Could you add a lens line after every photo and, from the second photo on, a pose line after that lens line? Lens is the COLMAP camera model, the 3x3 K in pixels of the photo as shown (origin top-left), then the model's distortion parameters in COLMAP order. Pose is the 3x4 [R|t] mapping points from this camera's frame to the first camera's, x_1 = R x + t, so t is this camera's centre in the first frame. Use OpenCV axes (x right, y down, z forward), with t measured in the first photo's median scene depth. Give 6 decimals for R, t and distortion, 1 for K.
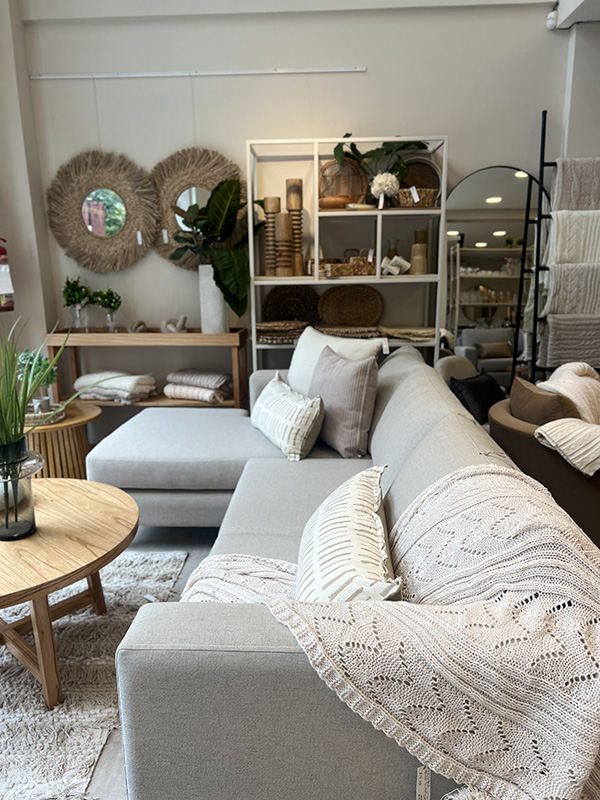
lens RADIAL K [[599.3, 0, 300.9], [0, 599.3, 403.9], [0, 0, 1]] dist [0.040631, -0.050999]
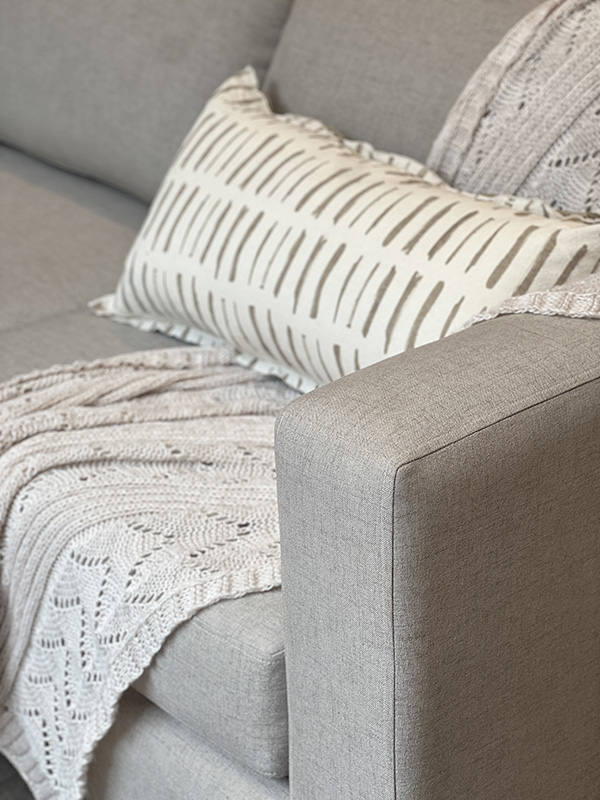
lens RADIAL K [[1772.0, 0, 301.7], [0, 1772.0, 406.8], [0, 0, 1]] dist [0.161564, 0.000000]
pose [[0.724392, -0.306434, 0.617539, -0.318333], [0.181829, 0.948986, 0.257613, 0.006759], [-0.664977, -0.074326, 0.743157, 0.028258]]
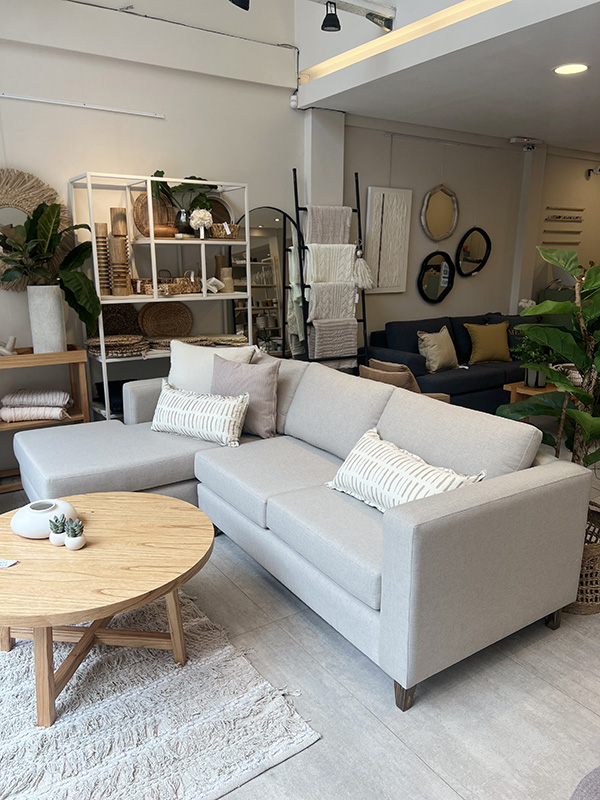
lens RADIAL K [[599.3, 0, 293.9], [0, 599.3, 405.4], [0, 0, 1]] dist [0.040631, -0.050999]
pose [[0.807534, -0.128824, 0.575580, -0.444757], [0.127895, 0.990884, 0.042341, -0.020209], [-0.575788, 0.039422, 0.816648, -0.075323]]
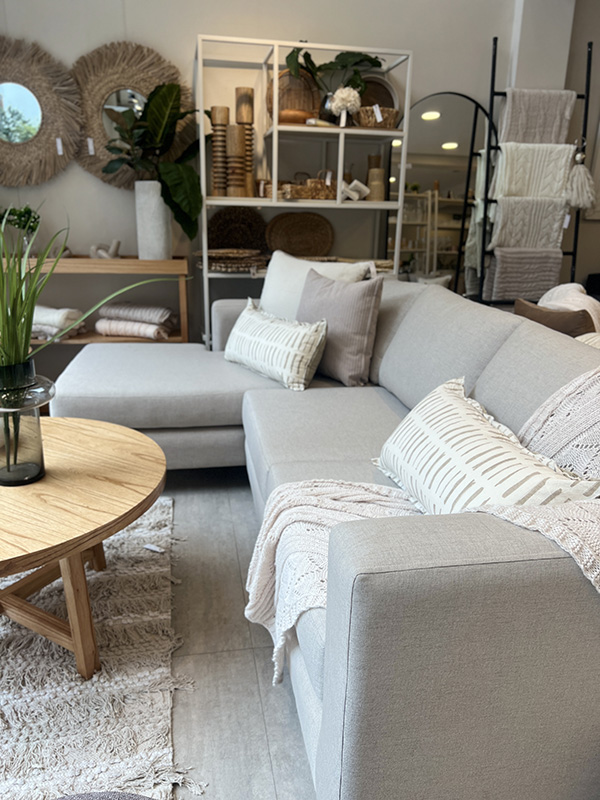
lens RADIAL K [[599.3, 0, 299.0], [0, 599.3, 403.4], [0, 0, 1]] dist [0.040631, -0.050999]
pose [[0.973923, -0.034454, 0.224249, -0.154826], [0.018371, 0.997132, 0.073413, 0.034052], [-0.226135, -0.067379, 0.971763, 0.072841]]
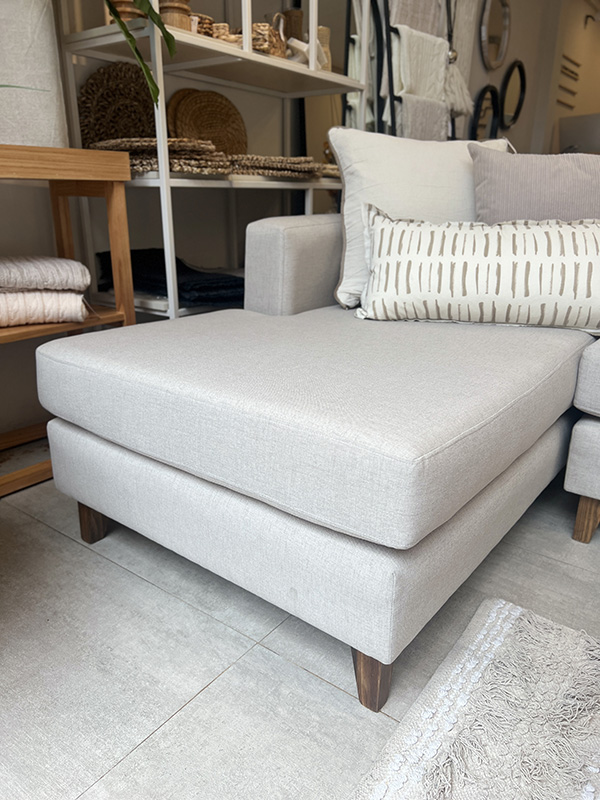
lens RADIAL K [[599.3, 0, 292.5], [0, 599.3, 405.3], [0, 0, 1]] dist [0.040631, -0.050999]
pose [[0.565083, -0.255343, 0.784526, -0.448243], [0.182428, 0.966035, 0.183019, 0.004403], [-0.804613, 0.039699, 0.592471, 0.663871]]
